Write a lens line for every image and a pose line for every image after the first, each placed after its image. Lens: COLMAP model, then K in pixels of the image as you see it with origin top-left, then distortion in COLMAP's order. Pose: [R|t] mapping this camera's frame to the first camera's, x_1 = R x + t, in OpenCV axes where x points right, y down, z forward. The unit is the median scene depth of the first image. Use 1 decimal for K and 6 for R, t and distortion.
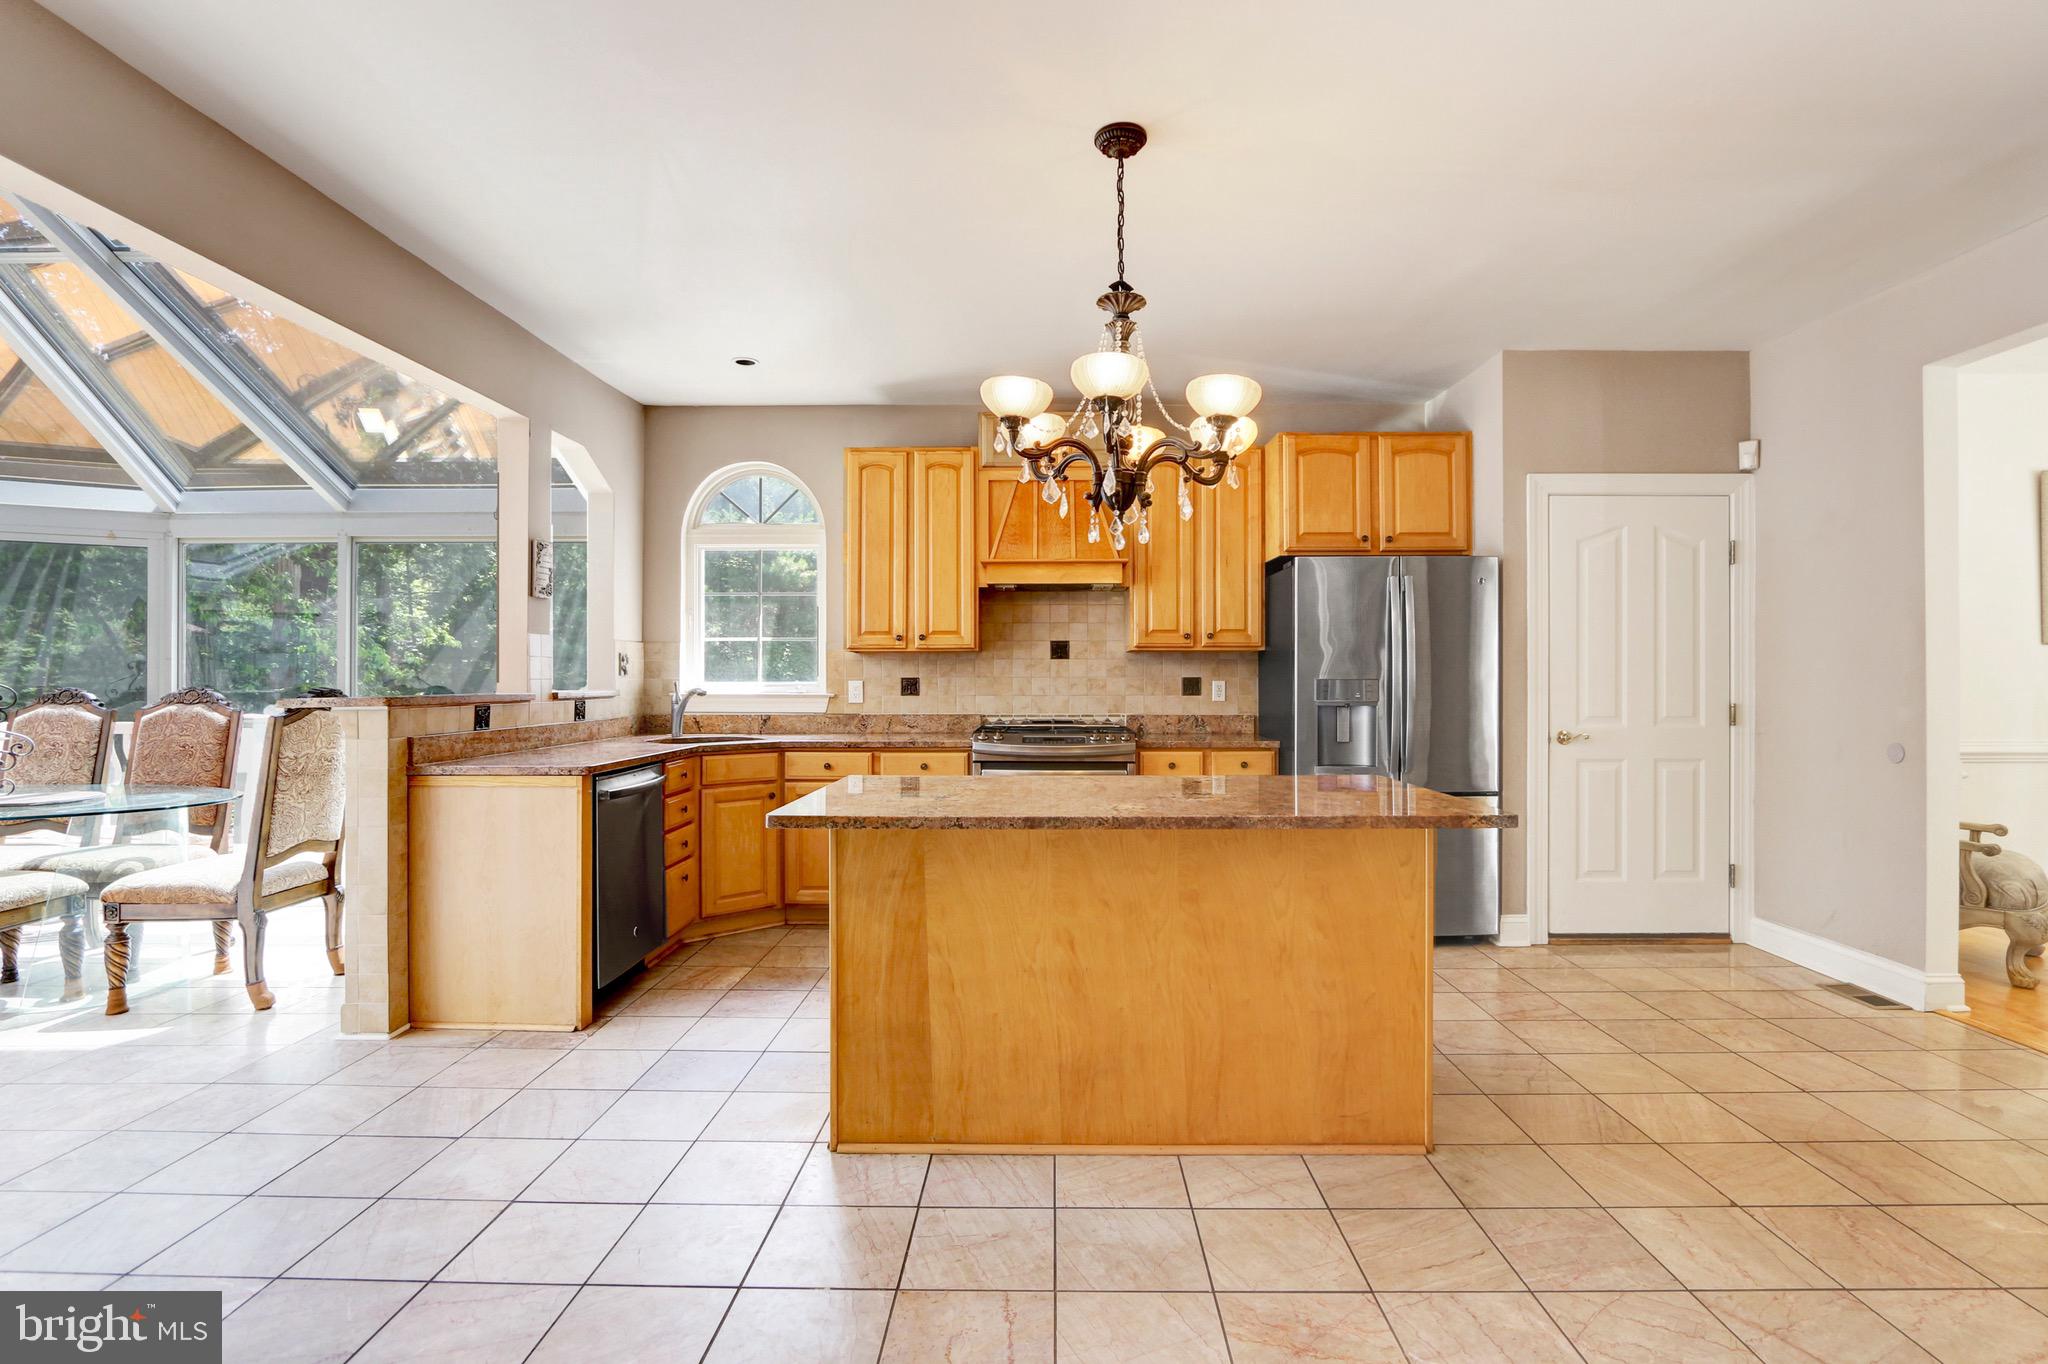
lens RADIAL K [[957.0, 0, 968.0], [0, 957.0, 672.7], [0, 0, 1]] dist [-0.013939, -0.000642]
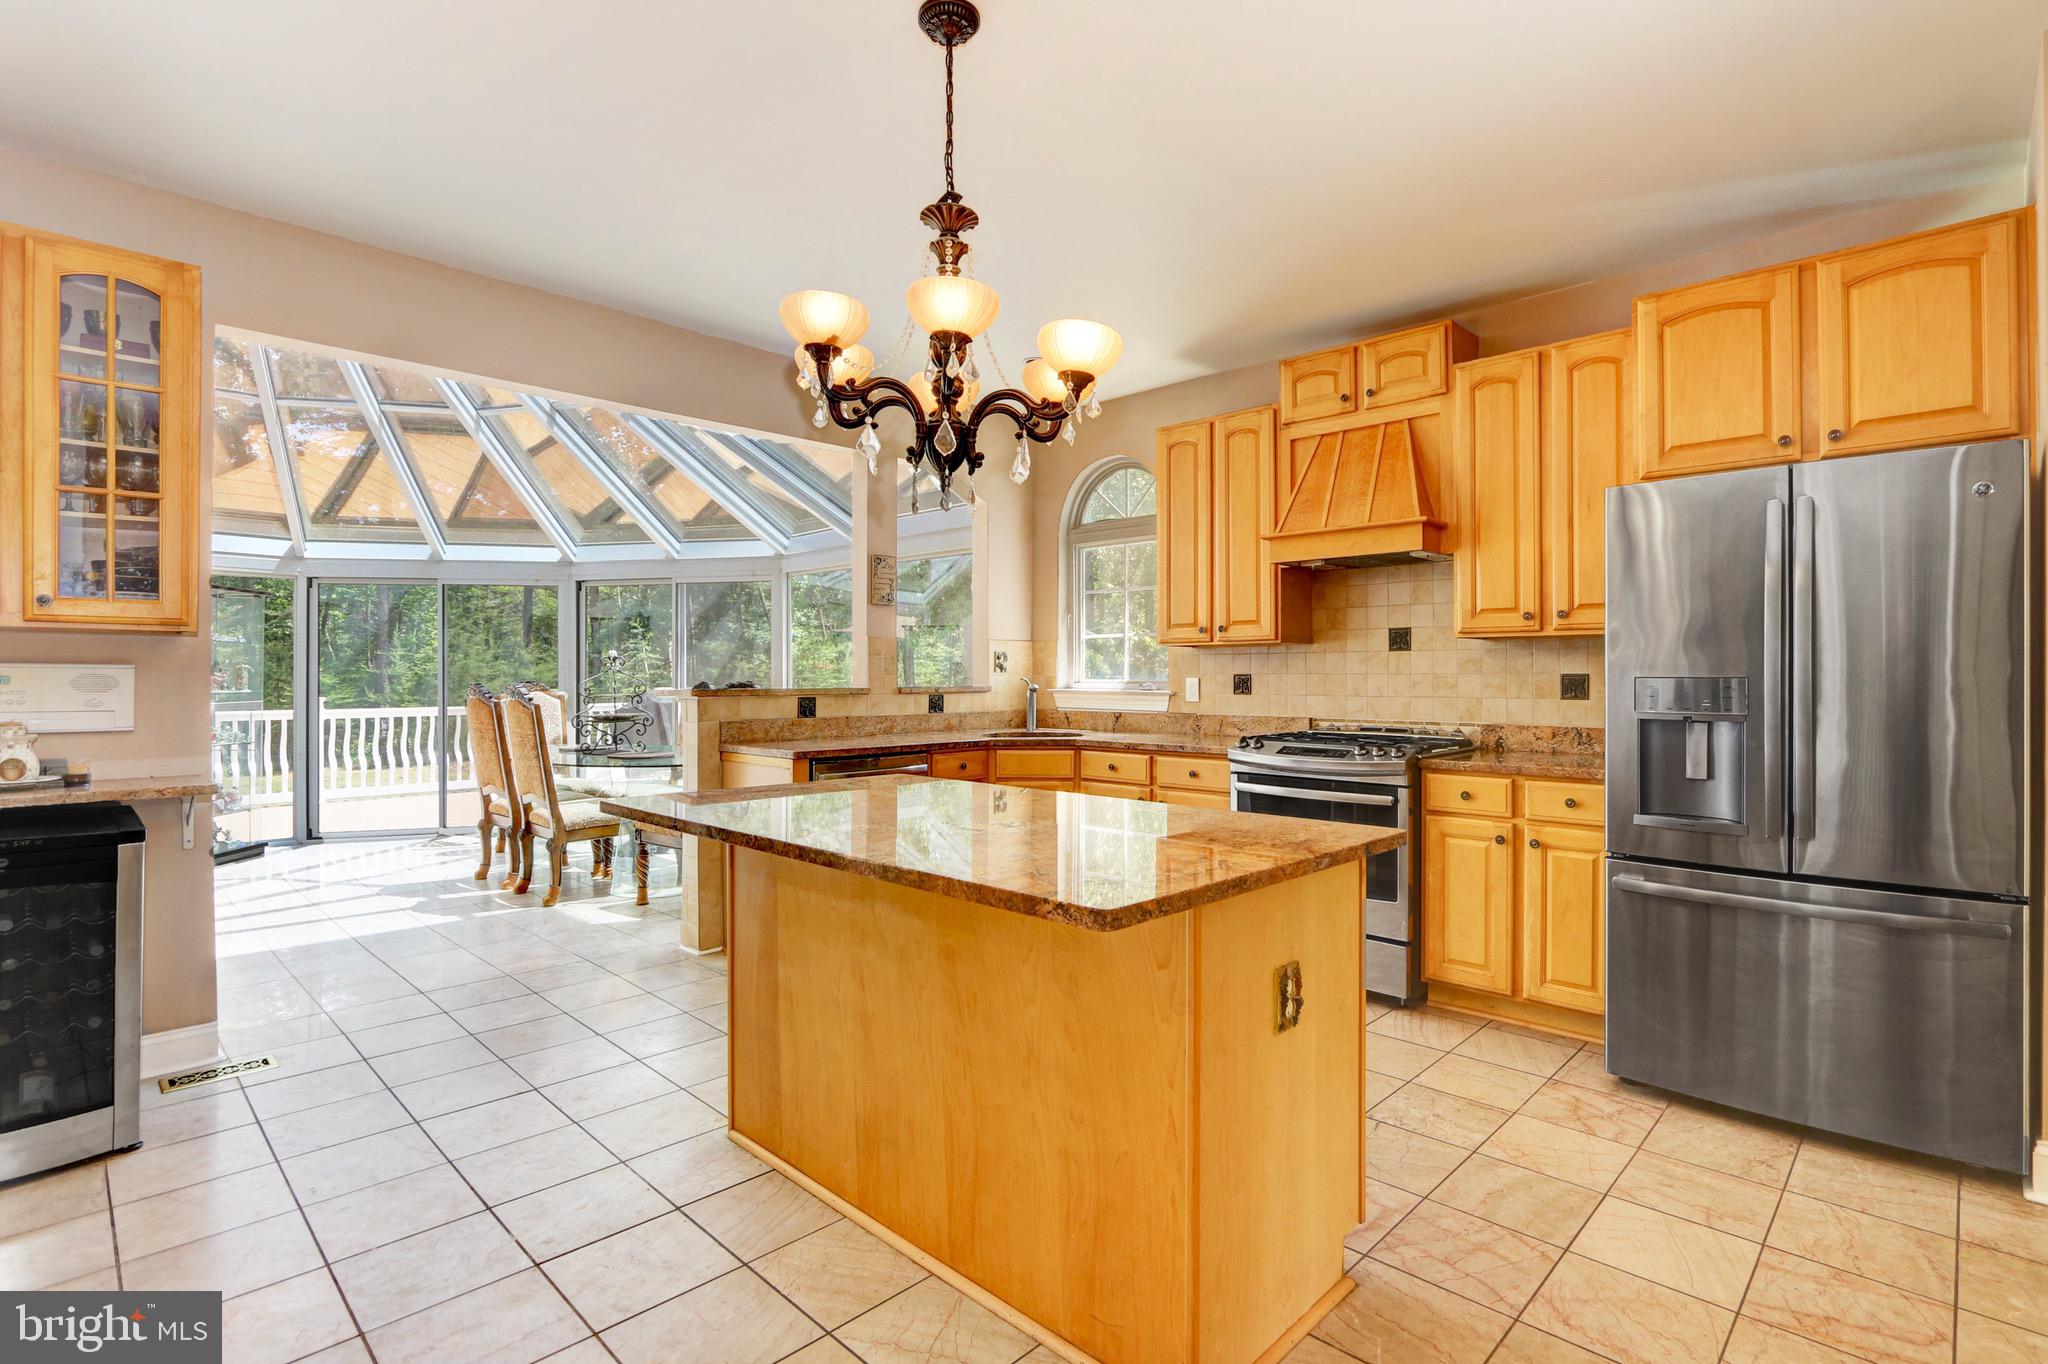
lens RADIAL K [[962.9, 0, 1149.0], [0, 962.9, 671.9], [0, 0, 1]] dist [-0.012944, -0.000280]
pose [[0.764690, -0.001720, -0.644396, 0.522909], [0.003603, 0.999992, 0.001607, 0.001437], [0.644388, -0.003551, 0.764690, 0.302058]]
